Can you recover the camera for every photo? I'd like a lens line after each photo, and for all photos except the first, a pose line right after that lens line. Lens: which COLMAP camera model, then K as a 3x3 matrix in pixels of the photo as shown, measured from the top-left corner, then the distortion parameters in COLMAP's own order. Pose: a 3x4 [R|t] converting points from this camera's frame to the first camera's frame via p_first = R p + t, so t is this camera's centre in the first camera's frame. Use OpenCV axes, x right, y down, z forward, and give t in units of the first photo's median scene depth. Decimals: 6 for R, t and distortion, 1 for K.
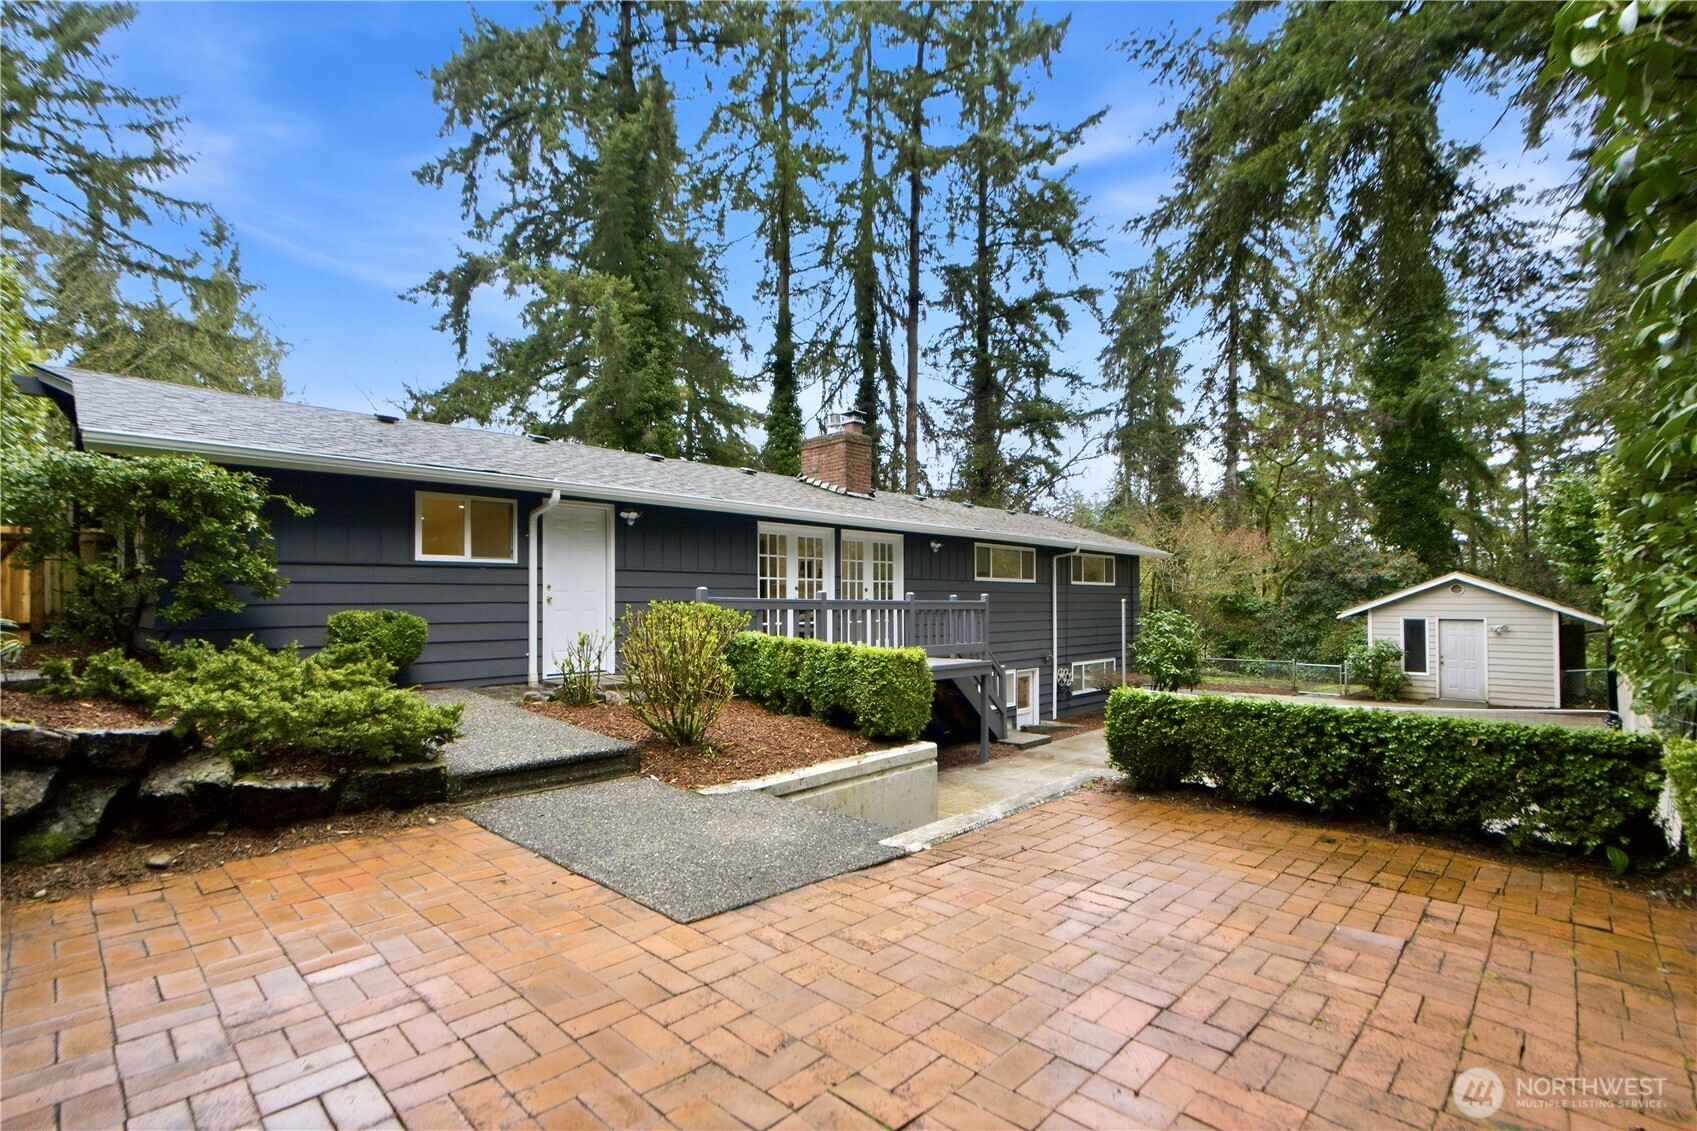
lens RADIAL K [[784.4, 0, 839.5], [0, 784.4, 593.8], [0, 0, 1]] dist [-0.005896, -0.002491]
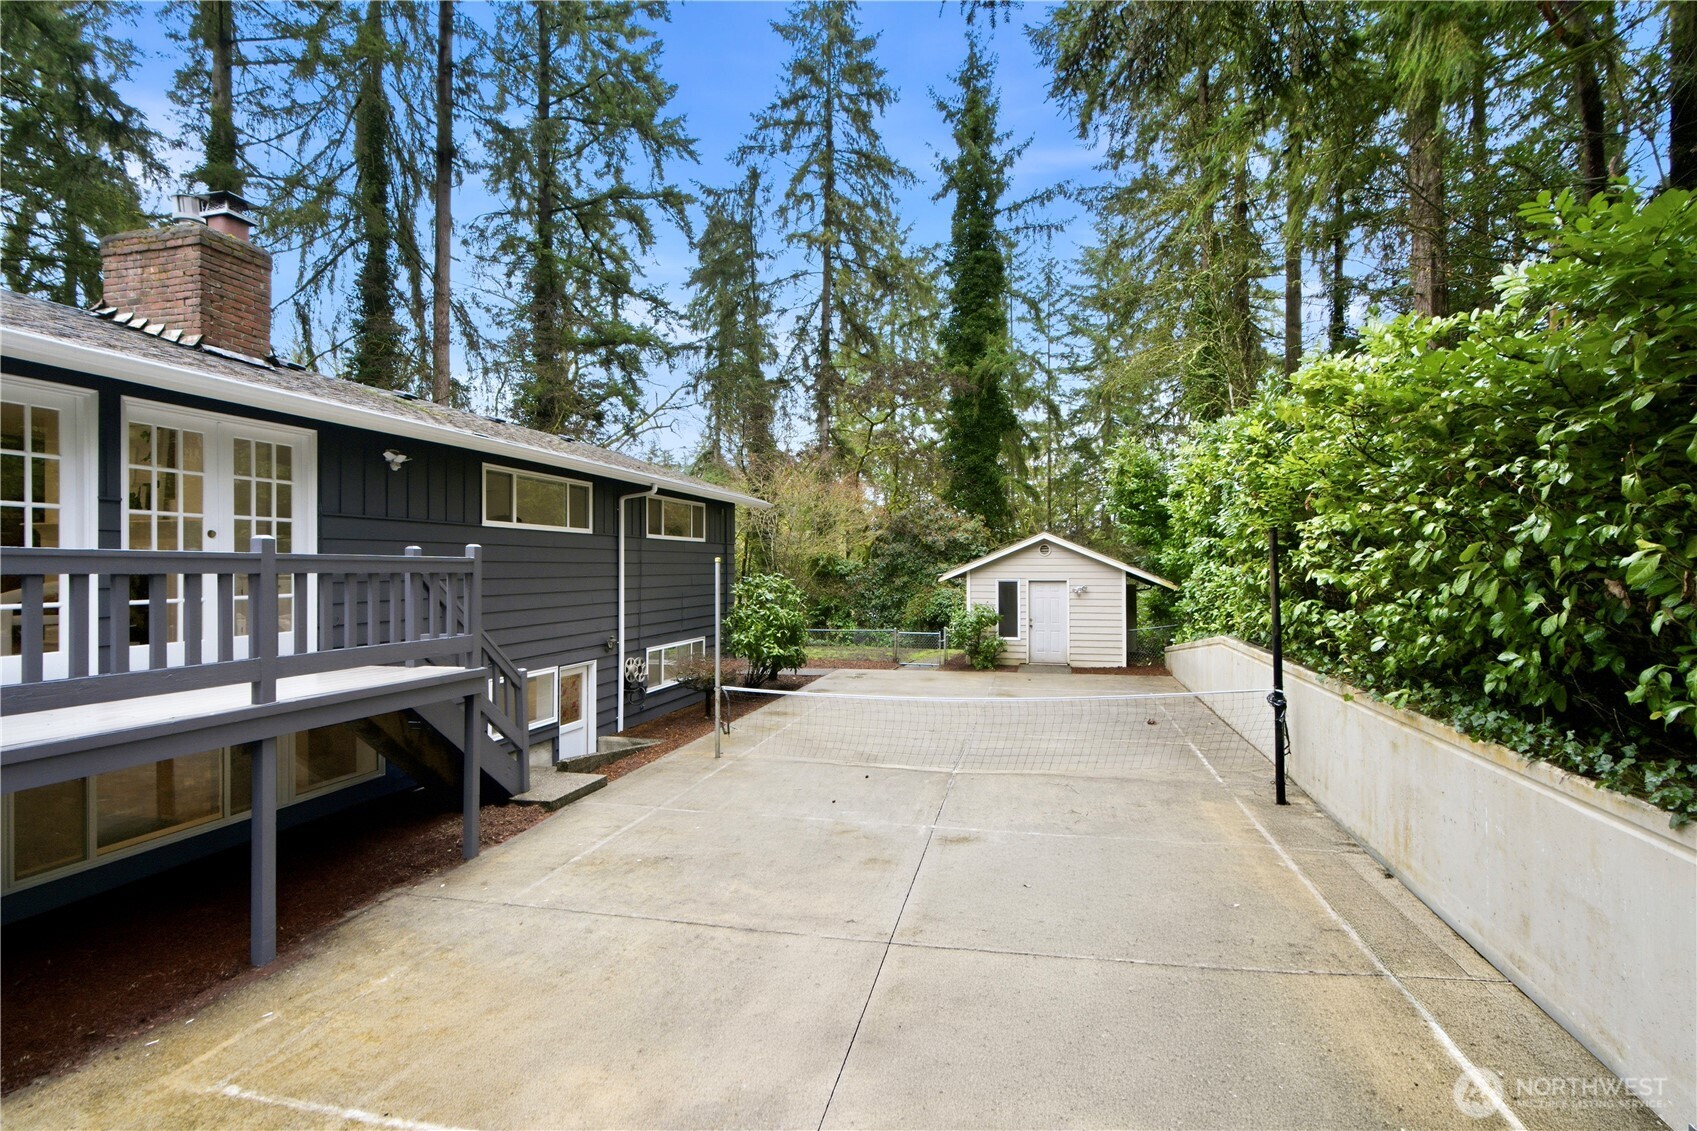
lens RADIAL K [[784.4, 0, 853.7], [0, 784.4, 565.6], [0, 0, 1]] dist [-0.005896, -0.002491]
pose [[0.864471, -0.001141, 0.502682, 0.058469], [-0.002613, 0.999974, 0.006764, 0.004683], [-0.502677, -0.007161, 0.864445, 0.167426]]
